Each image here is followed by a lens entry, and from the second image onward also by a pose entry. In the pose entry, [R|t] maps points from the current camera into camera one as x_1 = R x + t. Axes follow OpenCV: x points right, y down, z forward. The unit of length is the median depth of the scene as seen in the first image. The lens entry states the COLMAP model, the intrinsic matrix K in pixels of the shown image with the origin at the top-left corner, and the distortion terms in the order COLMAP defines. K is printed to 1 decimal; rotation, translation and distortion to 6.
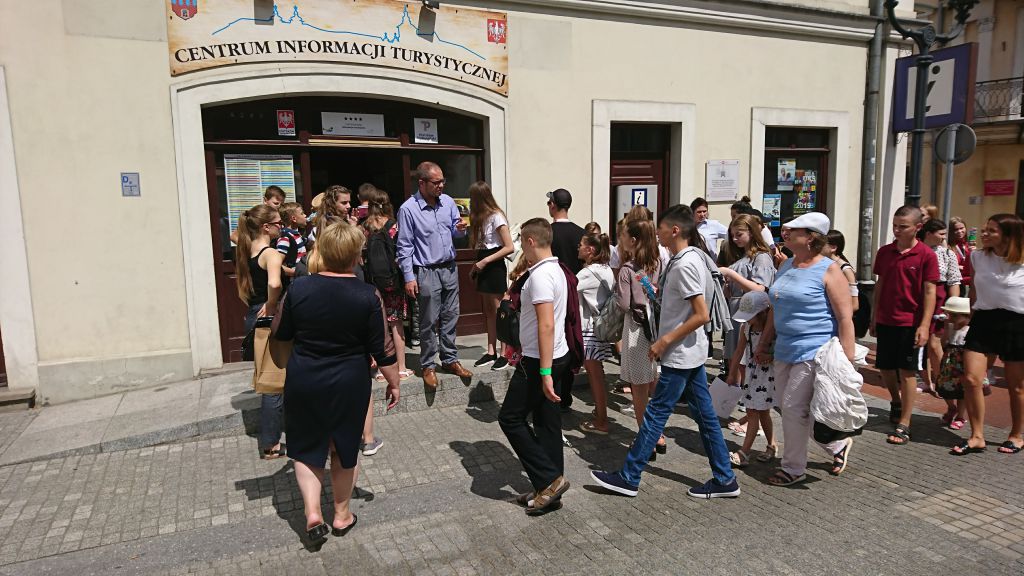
lens RADIAL K [[731.5, 0, 512.0], [0, 731.5, 288.0], [0, 0, 1]] dist [-0.054987, -0.000415]
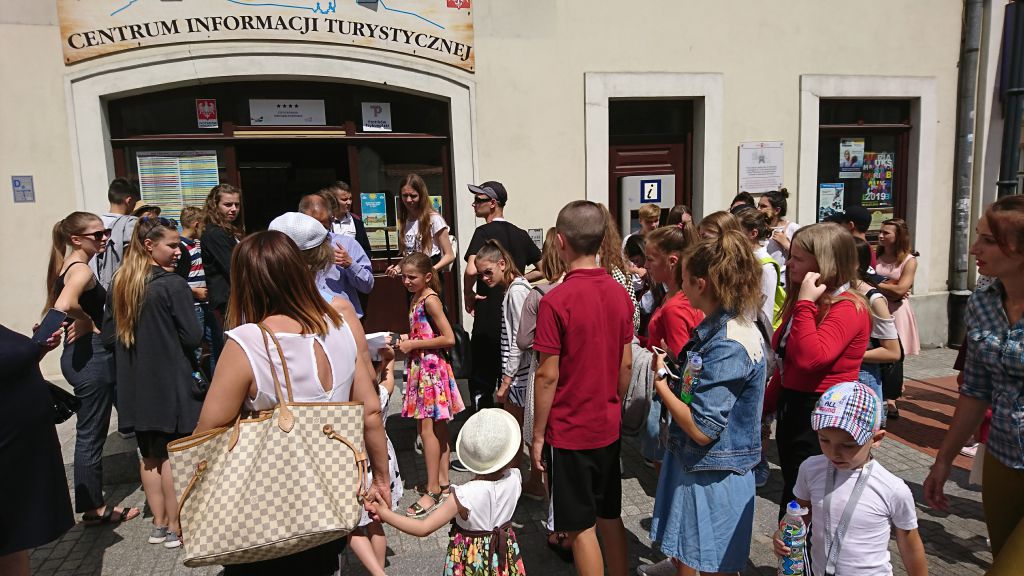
lens RADIAL K [[731.5, 0, 512.0], [0, 731.5, 288.0], [0, 0, 1]] dist [-0.054987, -0.000415]
pose [[0.985952, 0.005883, -0.166924, 0.181516], [-0.003420, 0.999881, 0.015036, -0.030549], [0.166993, -0.014254, 0.985855, 0.191465]]
